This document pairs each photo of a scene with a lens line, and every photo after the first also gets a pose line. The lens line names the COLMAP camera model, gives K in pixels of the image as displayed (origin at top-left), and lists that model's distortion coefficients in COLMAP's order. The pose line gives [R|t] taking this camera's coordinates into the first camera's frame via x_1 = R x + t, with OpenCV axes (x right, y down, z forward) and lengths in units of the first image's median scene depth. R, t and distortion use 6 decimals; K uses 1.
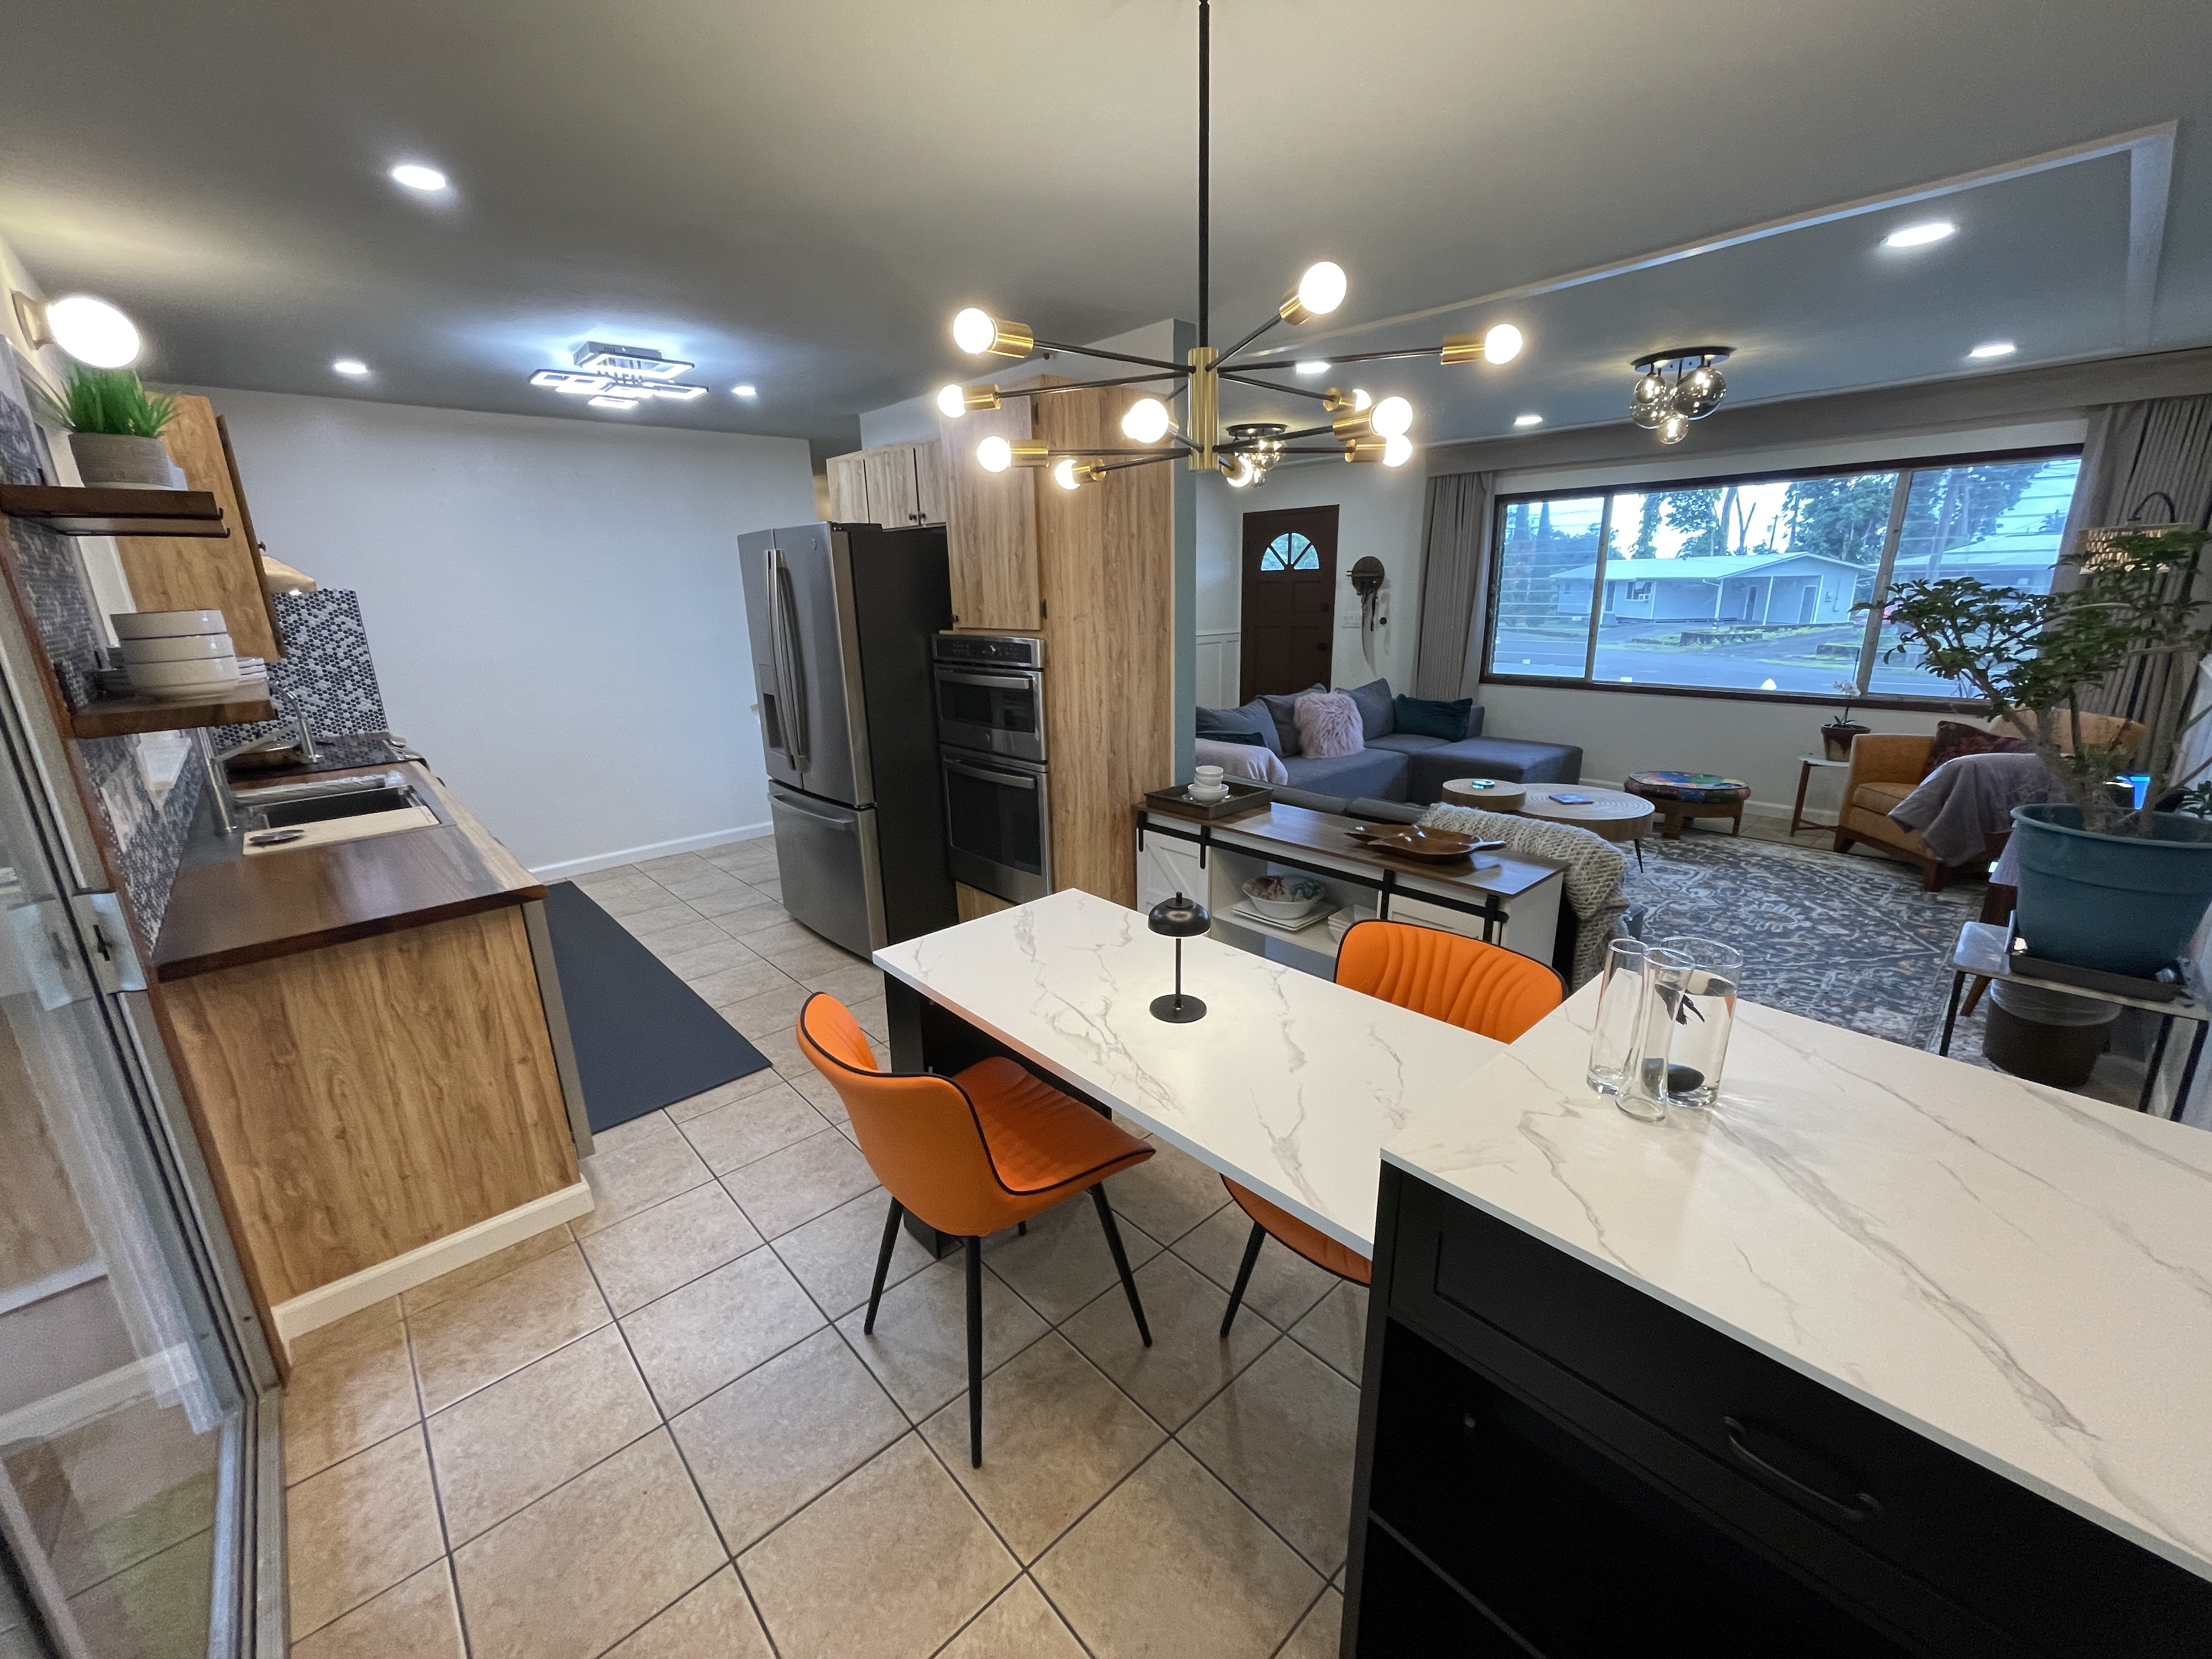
lens RADIAL K [[895.3, 0, 1115.3], [0, 895.3, 822.8], [0, 0, 1]] dist [-0.002551, 0.009348]
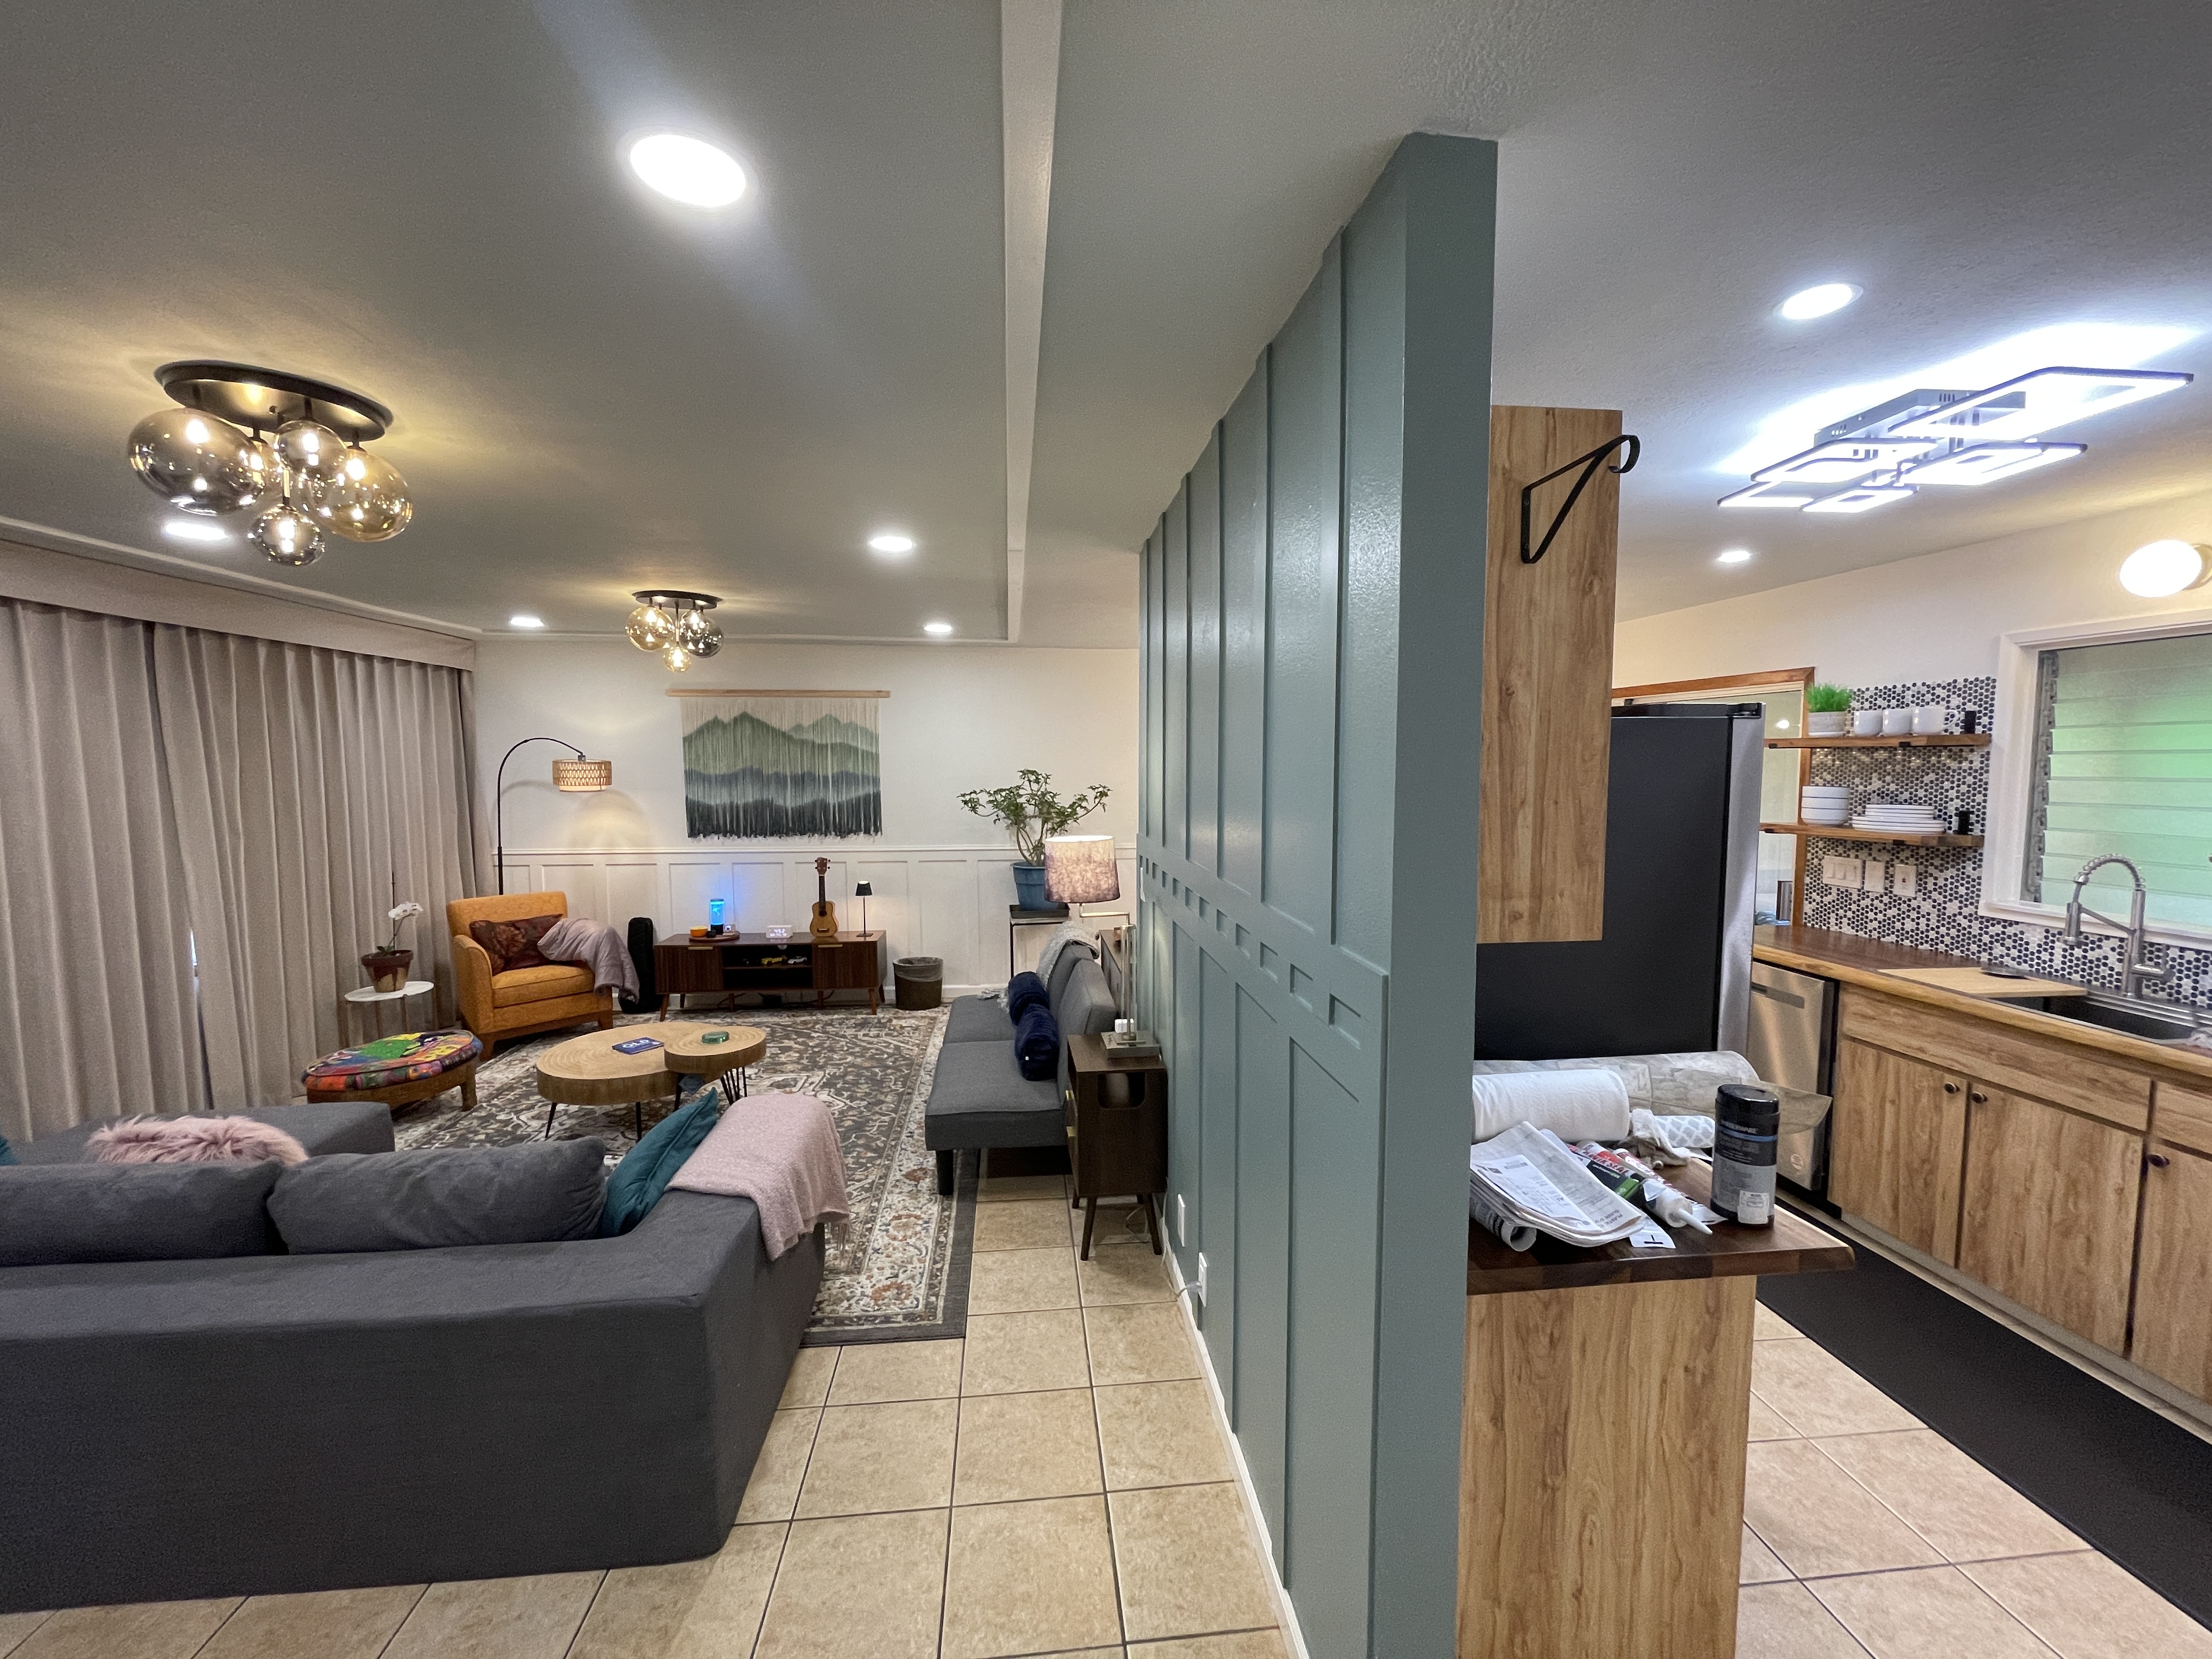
lens RADIAL K [[891.6, 0, 1101.0], [0, 891.6, 832.0], [0, 0, 1]] dist [-0.003722, 0.000123]
pose [[-0.796575, -0.020800, 0.604181, -0.291075], [0.181618, 0.945007, 0.271986, -0.304713], [-0.576613, 0.326387, -0.748992, 1.077017]]
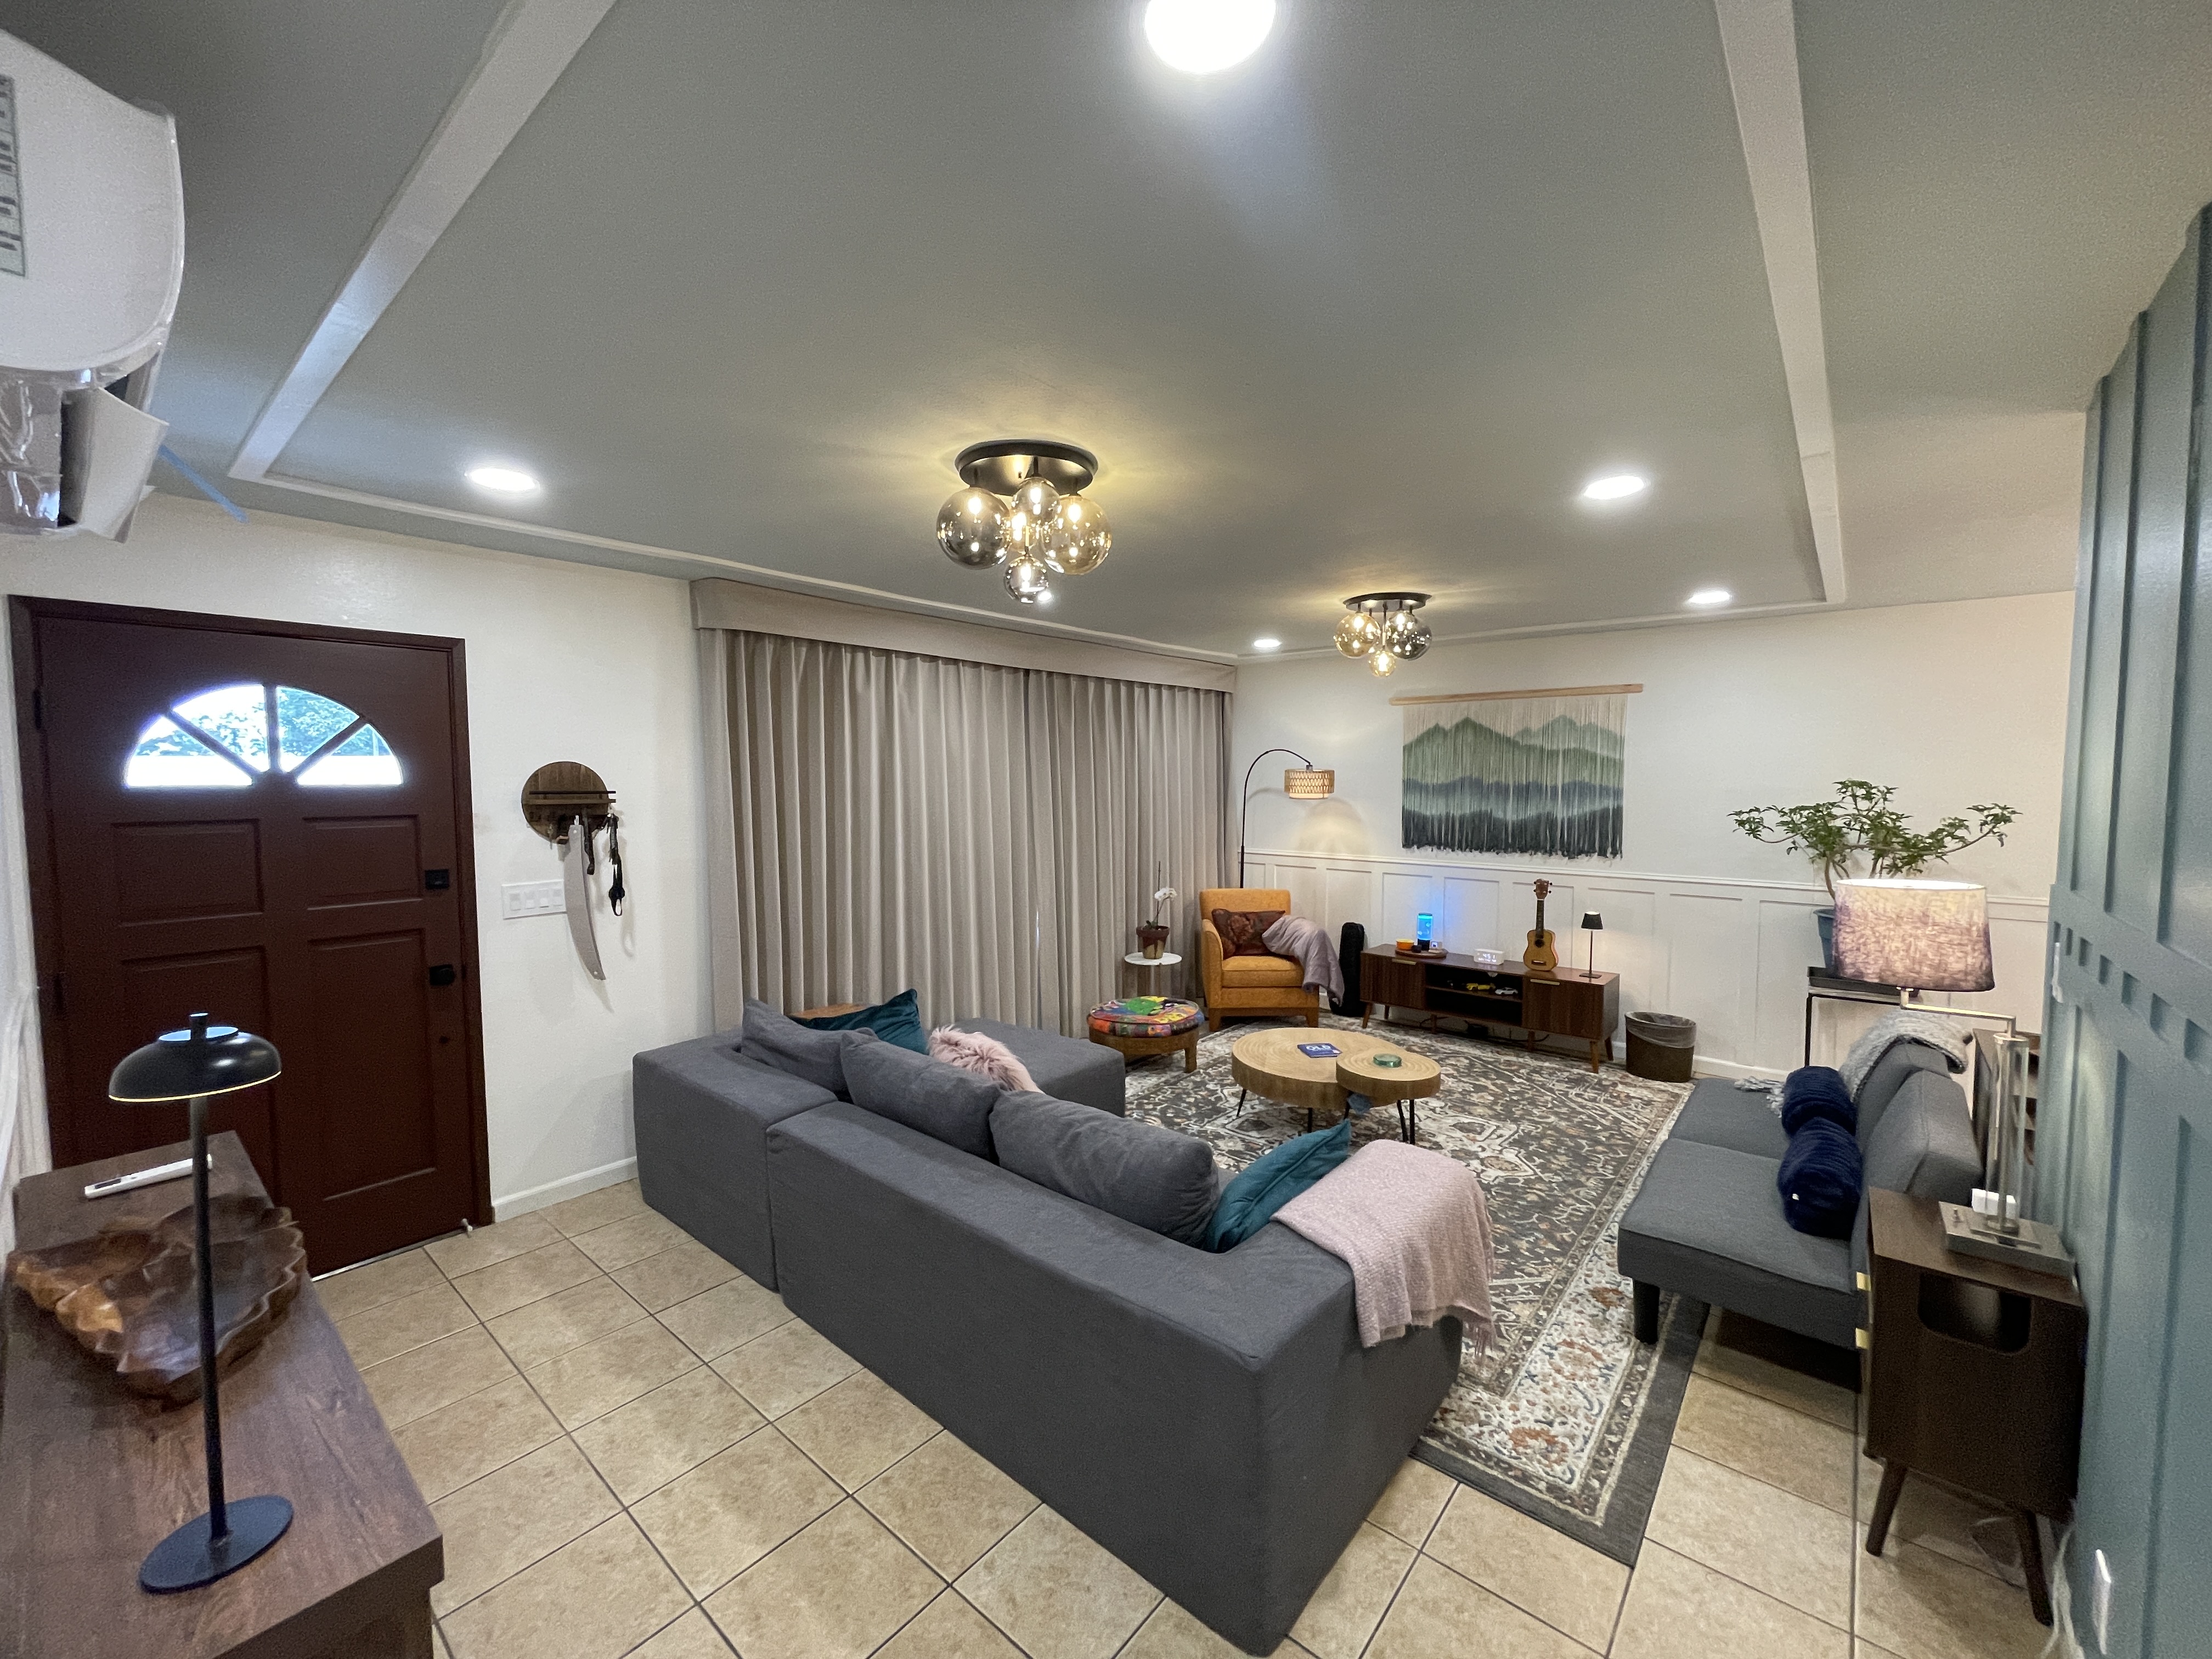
lens RADIAL K [[891.6, 0, 1101.0], [0, 891.6, 832.0], [0, 0, 1]] dist [-0.003722, 0.000123]
pose [[-0.111653, -0.036816, 0.993065, -0.257307], [0.266717, 0.961537, 0.065635, -0.280586], [-0.957286, 0.272196, -0.097539, 1.005938]]
